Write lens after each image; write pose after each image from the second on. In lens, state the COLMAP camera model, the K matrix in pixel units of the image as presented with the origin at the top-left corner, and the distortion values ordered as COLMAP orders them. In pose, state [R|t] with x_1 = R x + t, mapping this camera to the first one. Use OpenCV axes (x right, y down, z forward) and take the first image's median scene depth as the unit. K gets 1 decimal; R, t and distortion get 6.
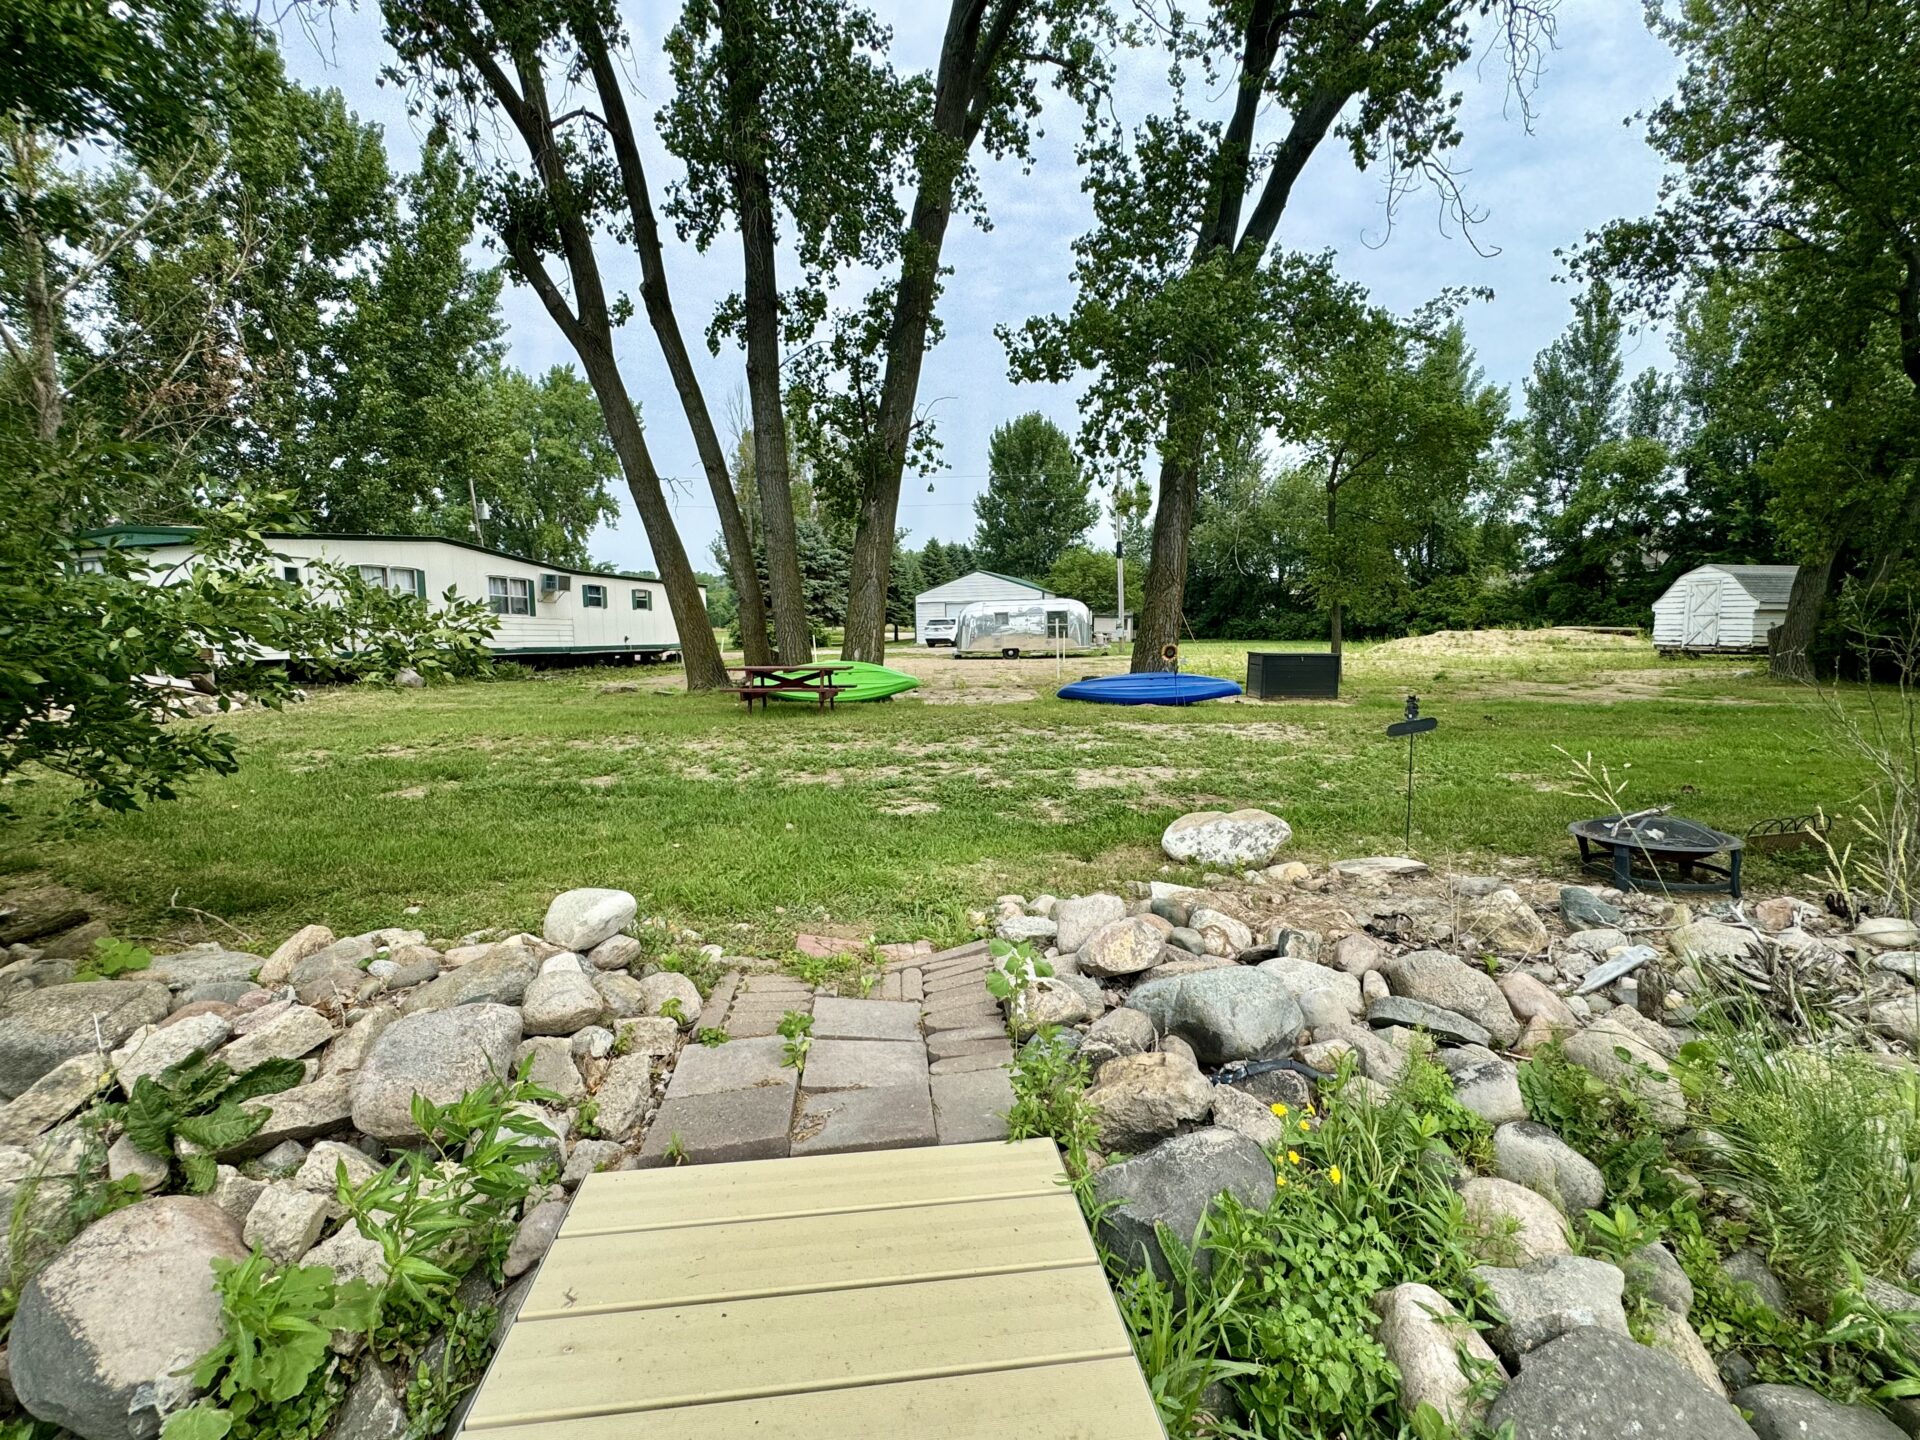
lens RADIAL K [[893.7, 0, 960.8], [0, 893.7, 718.5], [0, 0, 1]] dist [-0.006793, 0.001987]
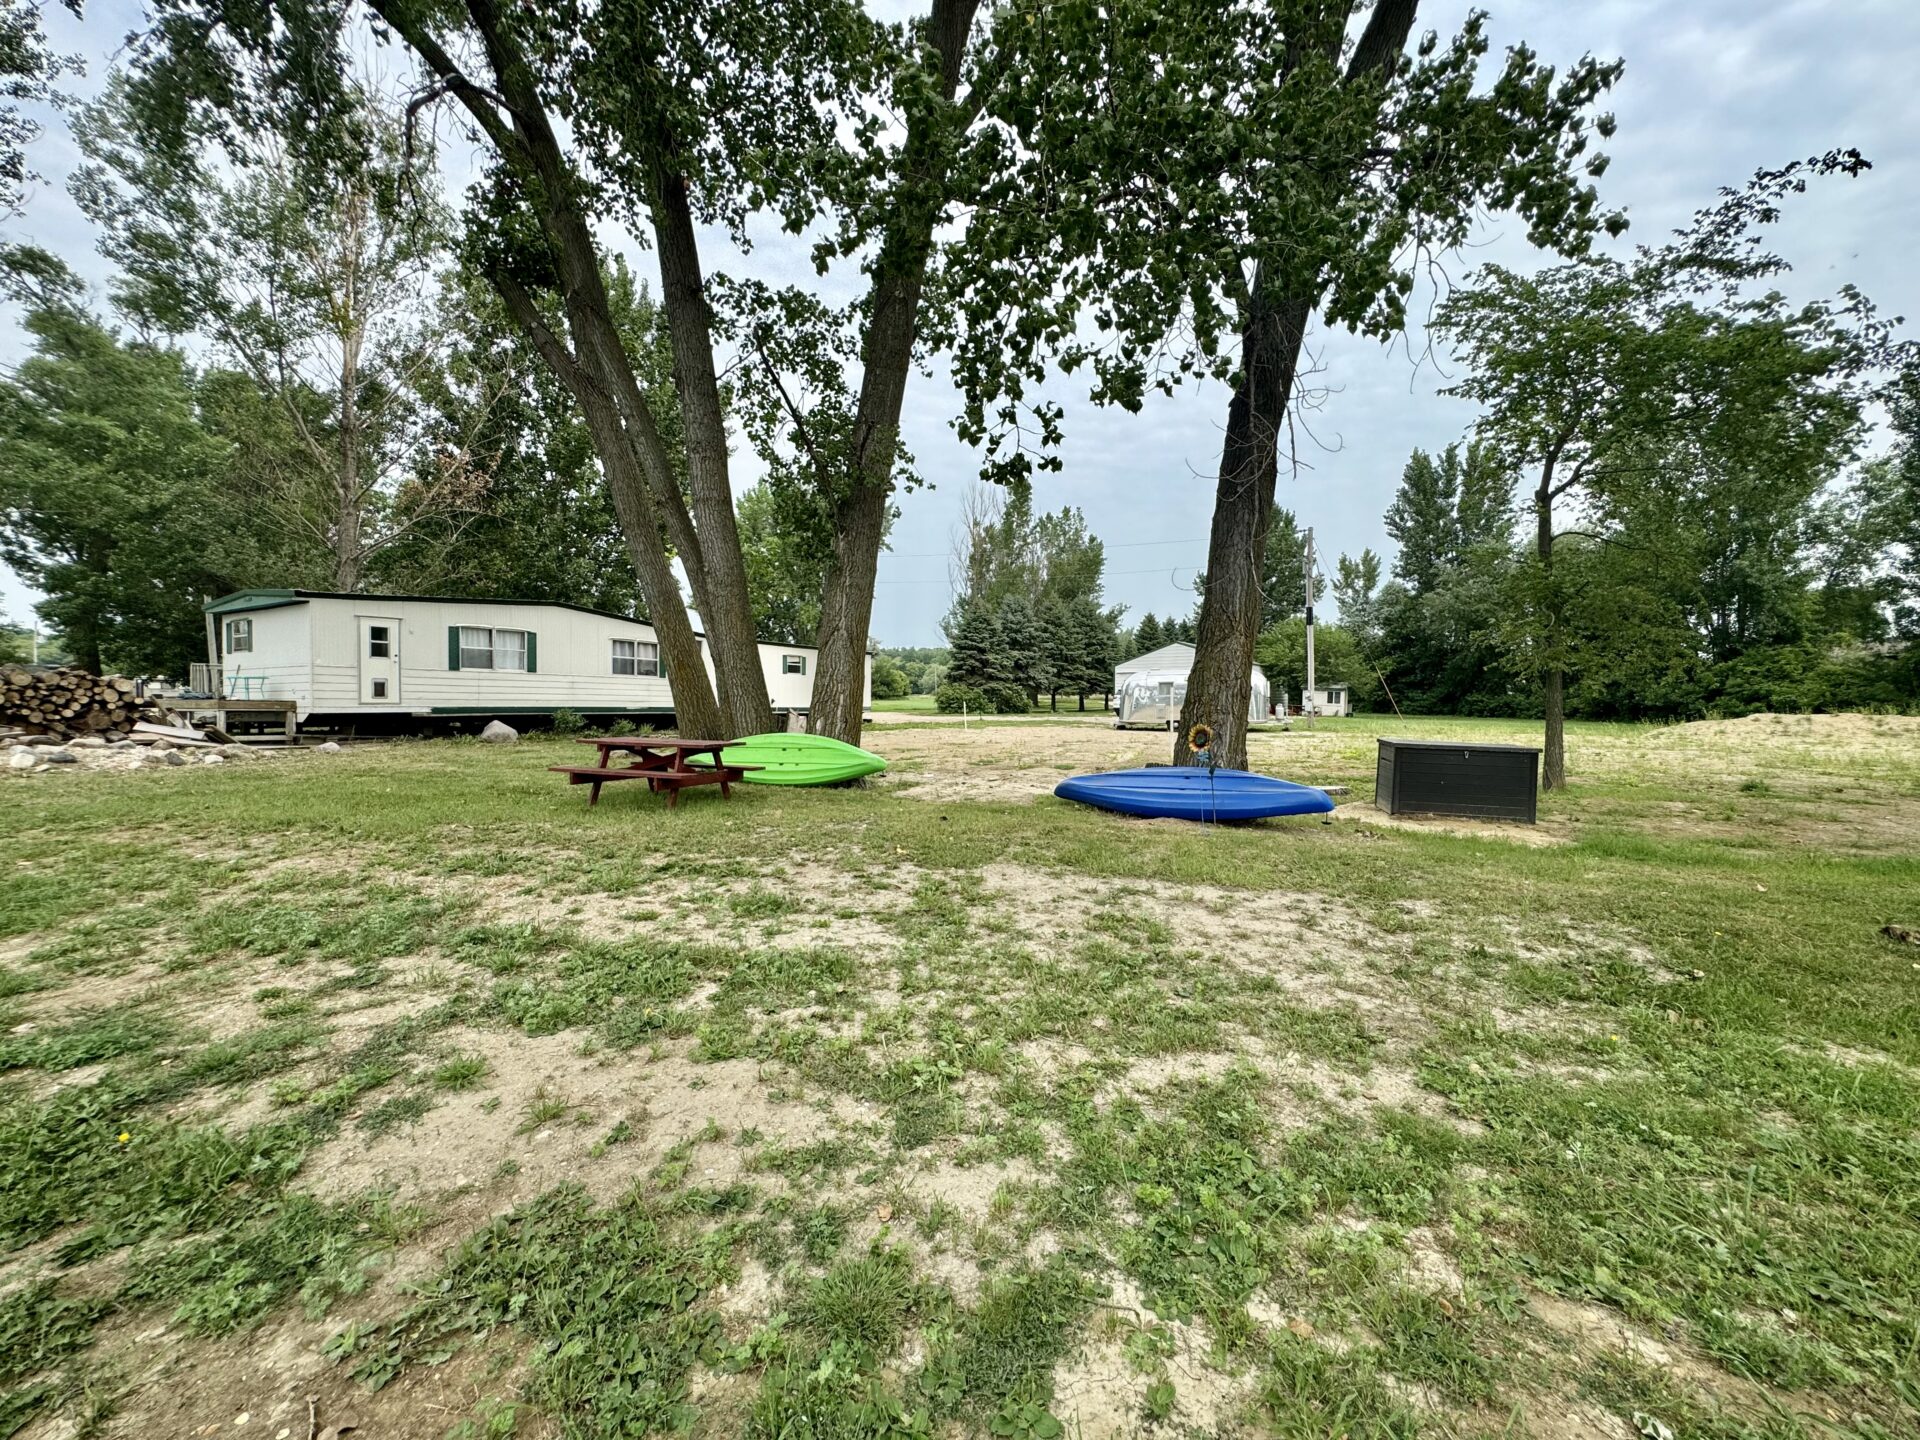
lens RADIAL K [[767.1, 0, 955.7], [0, 767.1, 719.2], [0, 0, 1]] dist [-0.006530, 0.000561]
pose [[0.948668, 0.028193, -0.315016, 0.059931], [-0.050583, 0.996723, -0.063128, -0.011329], [0.312203, 0.075822, 0.946985, 0.109071]]
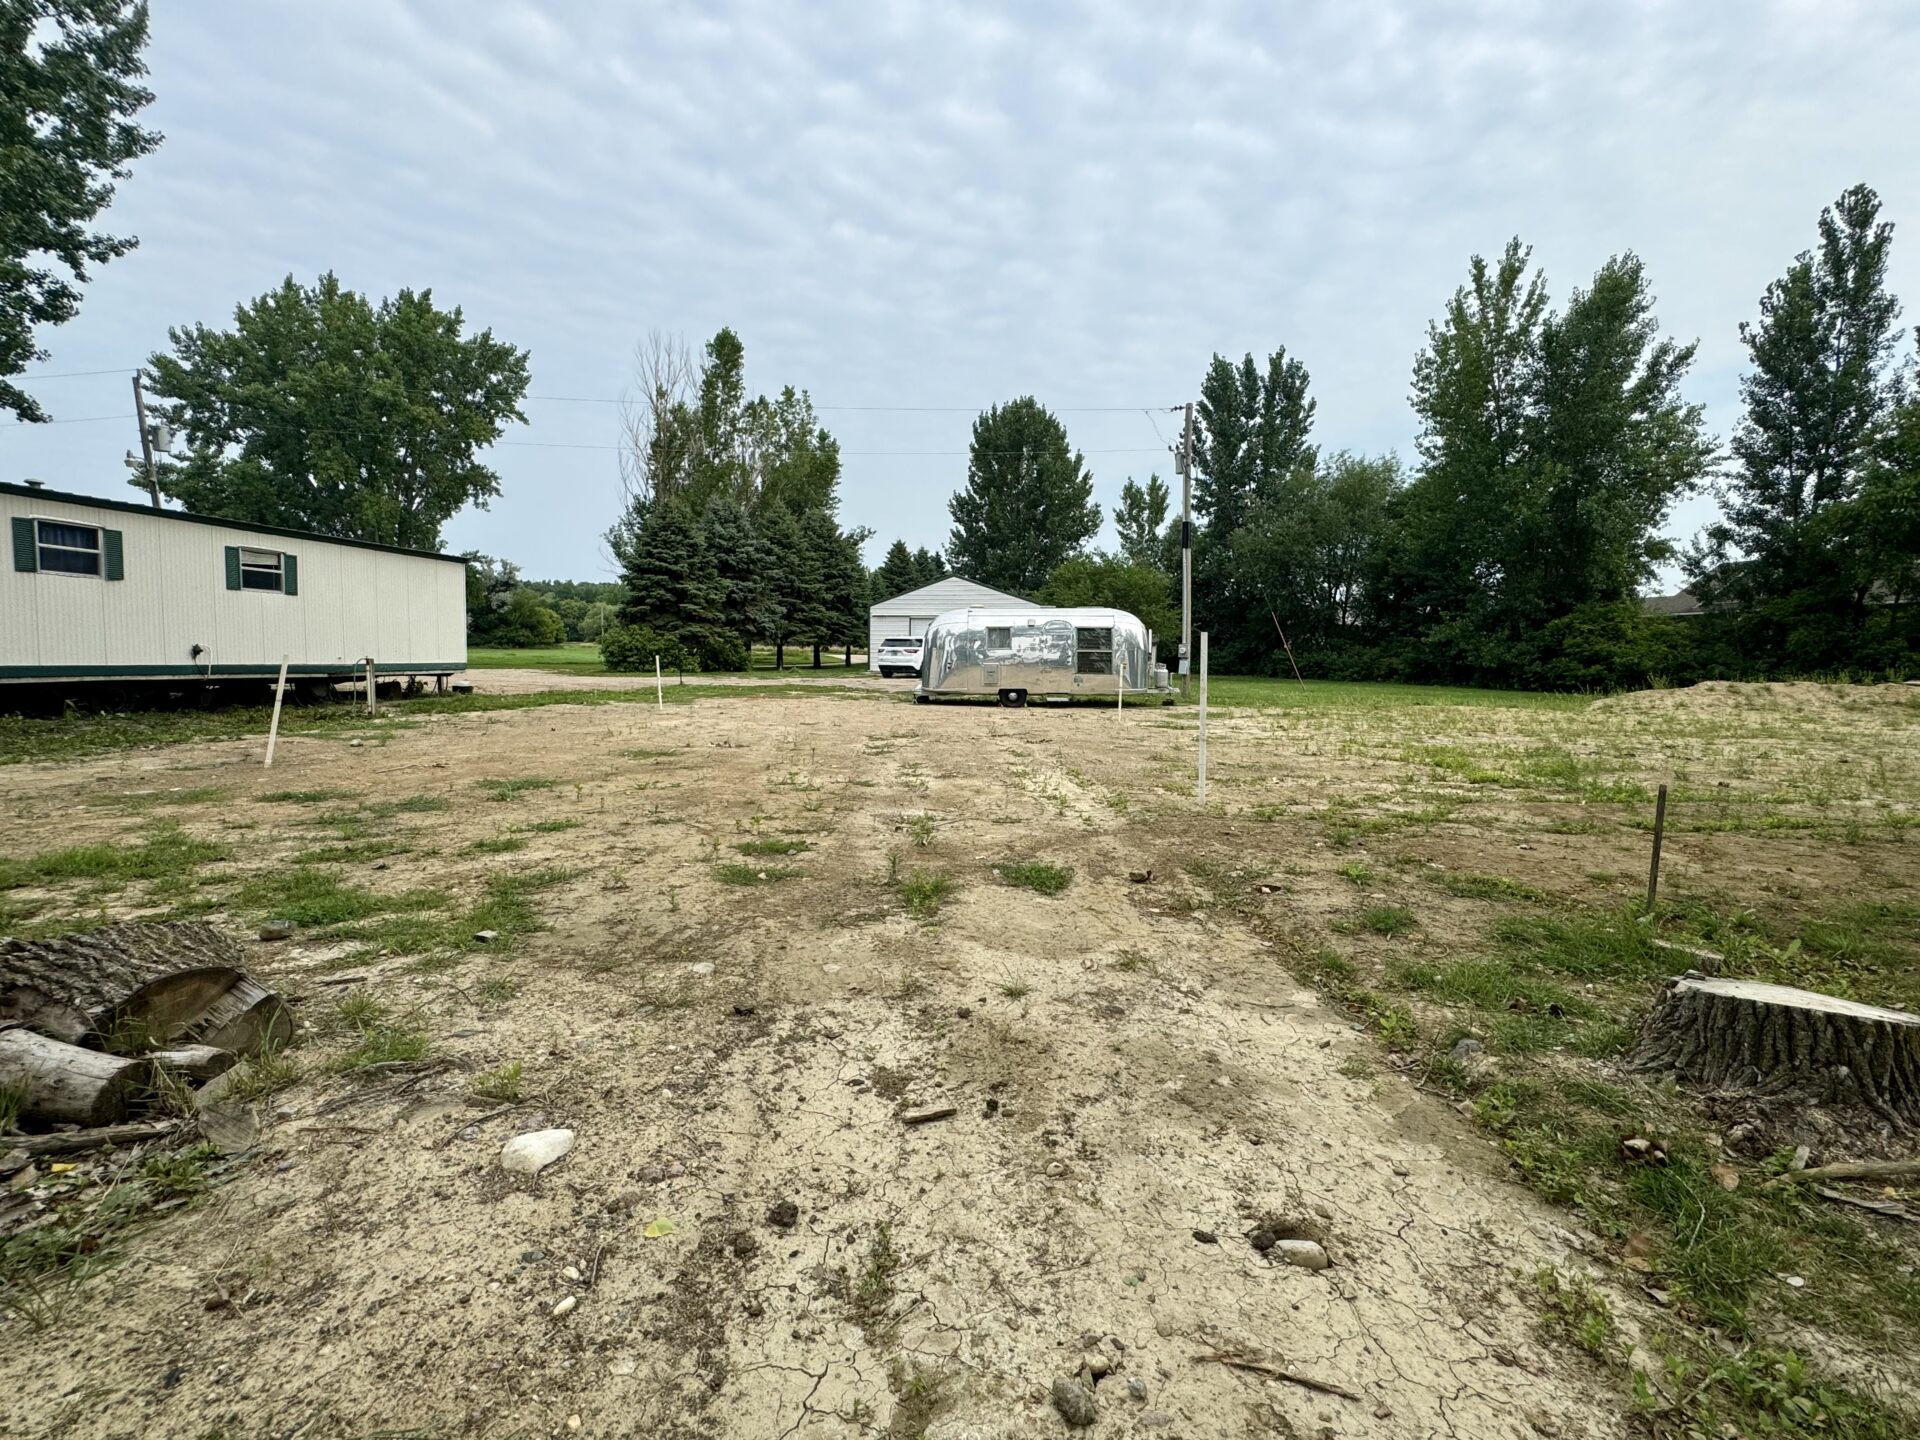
lens RADIAL K [[893.7, 0, 951.4], [0, 893.7, 718.8], [0, 0, 1]] dist [-0.006793, 0.001987]
pose [[0.999196, 0.029978, 0.026632, 0.000263], [-0.029254, 0.999203, -0.027153, -0.027546], [-0.027425, 0.026352, 0.999276, 0.275093]]
